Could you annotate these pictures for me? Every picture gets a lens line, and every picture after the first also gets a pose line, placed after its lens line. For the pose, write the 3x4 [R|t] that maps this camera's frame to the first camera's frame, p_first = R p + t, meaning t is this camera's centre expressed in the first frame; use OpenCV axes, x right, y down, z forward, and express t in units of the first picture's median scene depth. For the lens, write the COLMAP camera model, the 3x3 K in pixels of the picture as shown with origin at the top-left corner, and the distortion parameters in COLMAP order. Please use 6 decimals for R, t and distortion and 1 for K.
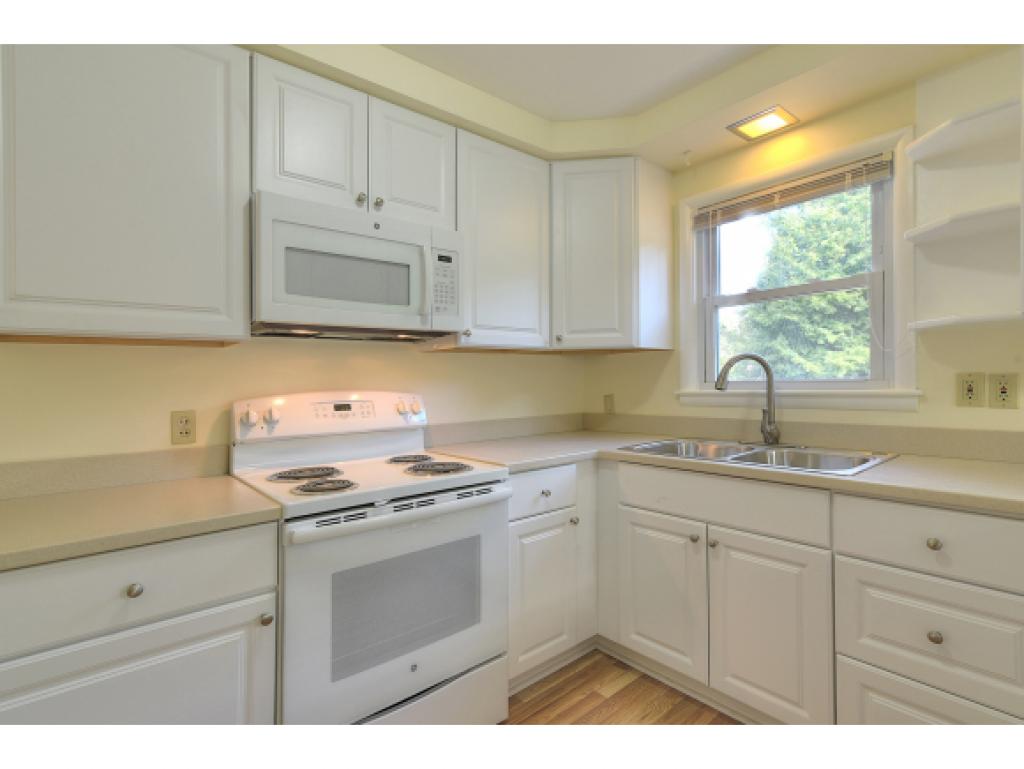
lens RADIAL K [[508.5, 0, 504.0], [0, 508.5, 375.1], [0, 0, 1]] dist [-0.010772, -0.001799]
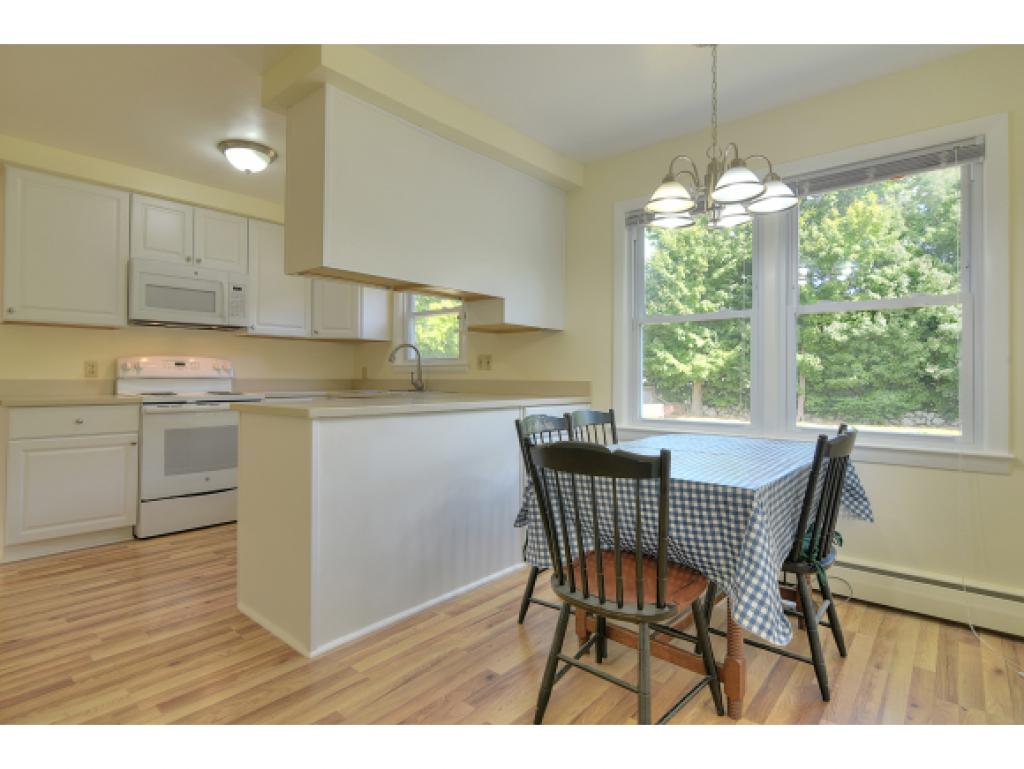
lens RADIAL K [[508.5, 0, 487.2], [0, 508.5, 382.2], [0, 0, 1]] dist [-0.010772, -0.001799]
pose [[0.987552, 0.023457, 0.155534, 0.561240], [-0.027020, 0.999418, 0.020828, 0.065294], [-0.154955, -0.024771, 0.987611, -1.126750]]
